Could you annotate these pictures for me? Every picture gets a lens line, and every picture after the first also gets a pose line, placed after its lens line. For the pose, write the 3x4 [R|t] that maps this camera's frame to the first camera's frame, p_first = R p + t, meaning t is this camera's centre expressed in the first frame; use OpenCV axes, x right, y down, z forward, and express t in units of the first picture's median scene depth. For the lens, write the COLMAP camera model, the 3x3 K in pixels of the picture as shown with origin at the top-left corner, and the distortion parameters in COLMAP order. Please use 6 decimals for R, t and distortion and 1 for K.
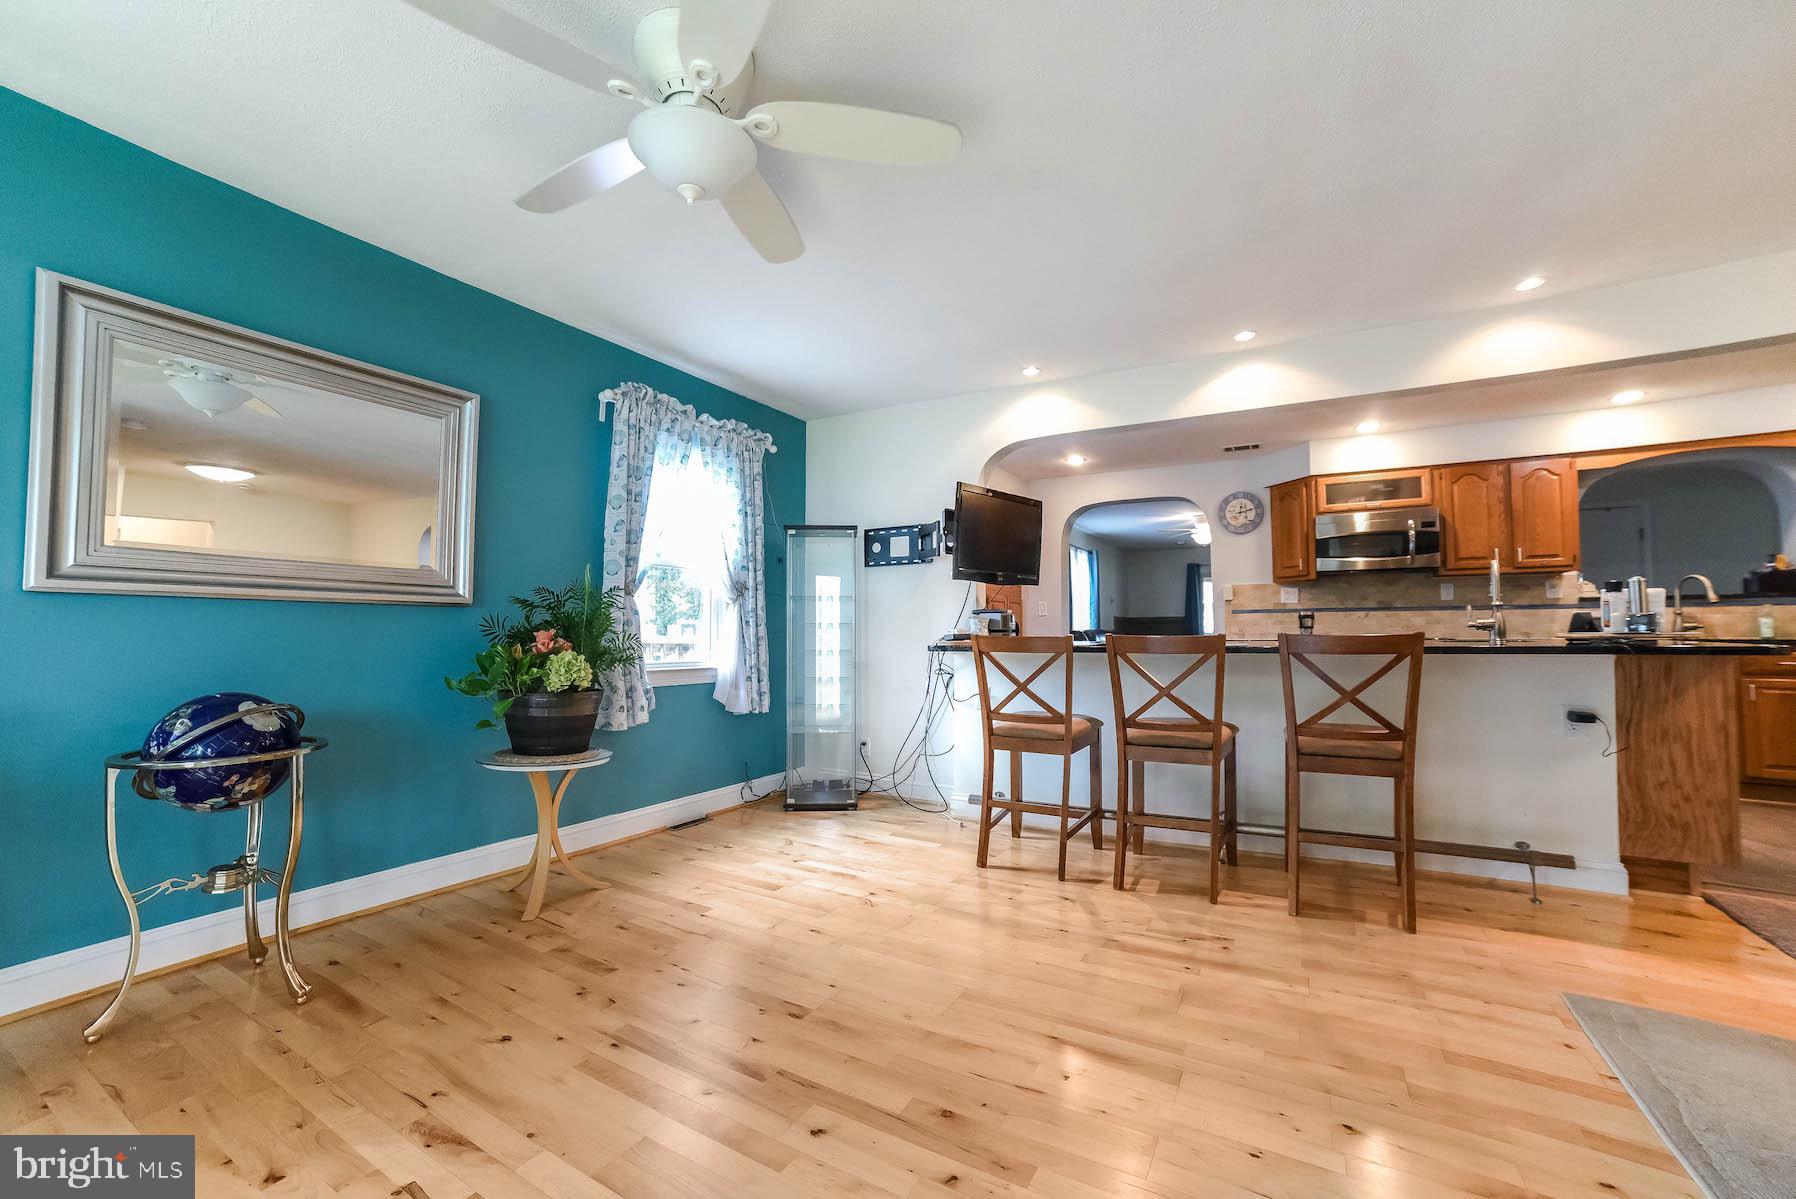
lens RADIAL K [[733.9, 0, 906.5], [0, 733.9, 614.7], [0, 0, 1]] dist [-0.097883, 0.041267]
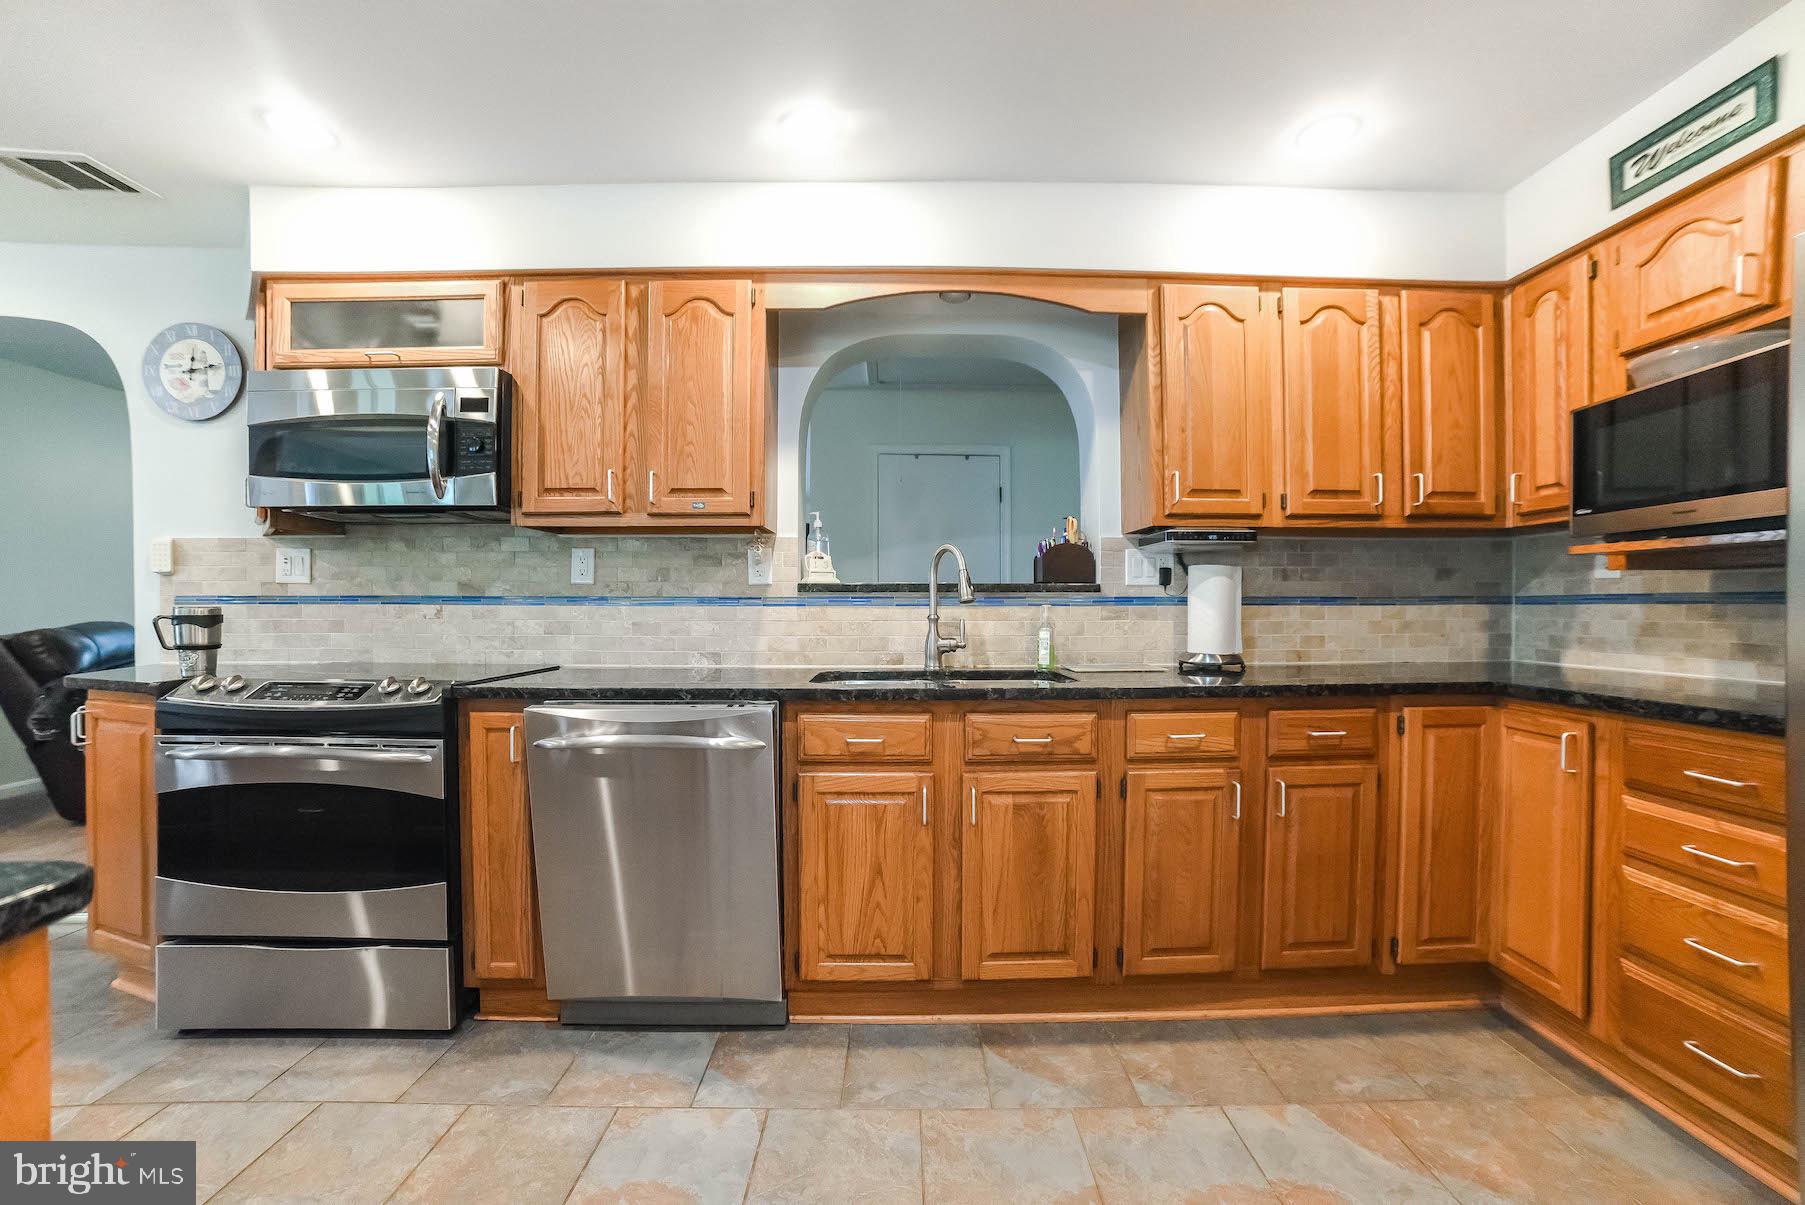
lens RADIAL K [[737.6, 0, 911.1], [0, 737.6, 617.7], [0, 0, 1]] dist [-0.097883, 0.041267]
pose [[0.856986, -0.004262, 0.515322, 0.754817], [-0.019505, 0.998981, 0.040700, -0.023162], [-0.514971, -0.044930, 0.856030, 0.498024]]
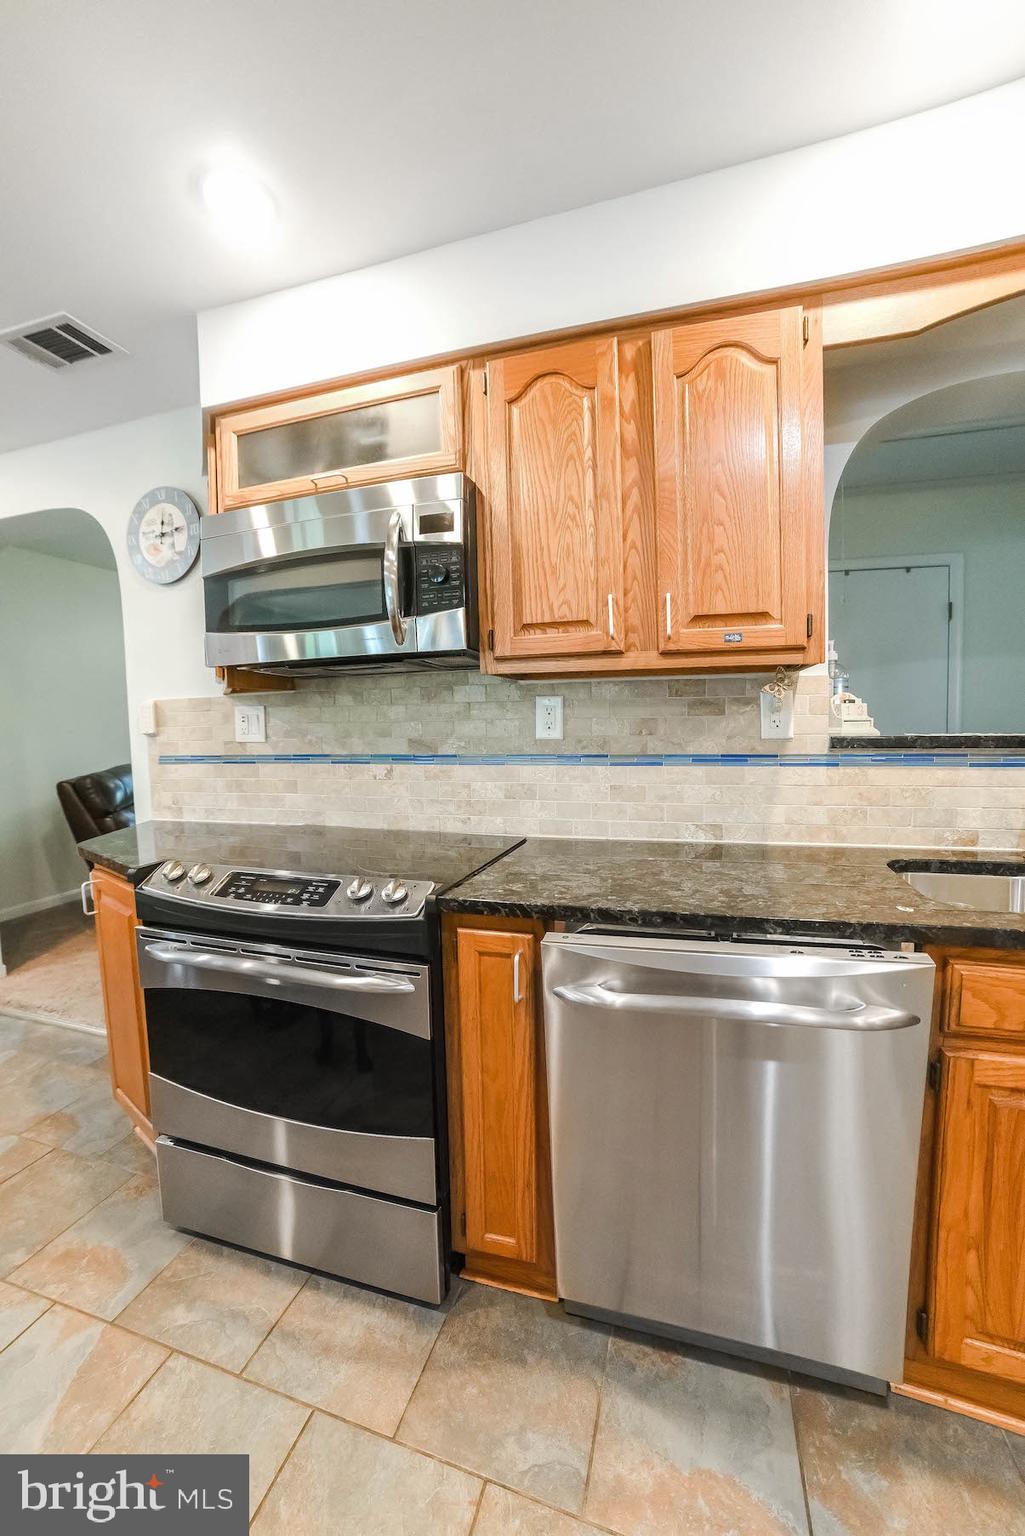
lens RADIAL K [[627.7, 0, 522.4], [0, 627.7, 776.8], [0, 0, 1]] dist [-0.097883, 0.041267]
pose [[0.973967, -0.034533, 0.224043, 0.720054], [0.009786, 0.993812, 0.110640, -0.041215], [-0.226478, -0.105567, 0.968279, 0.701999]]
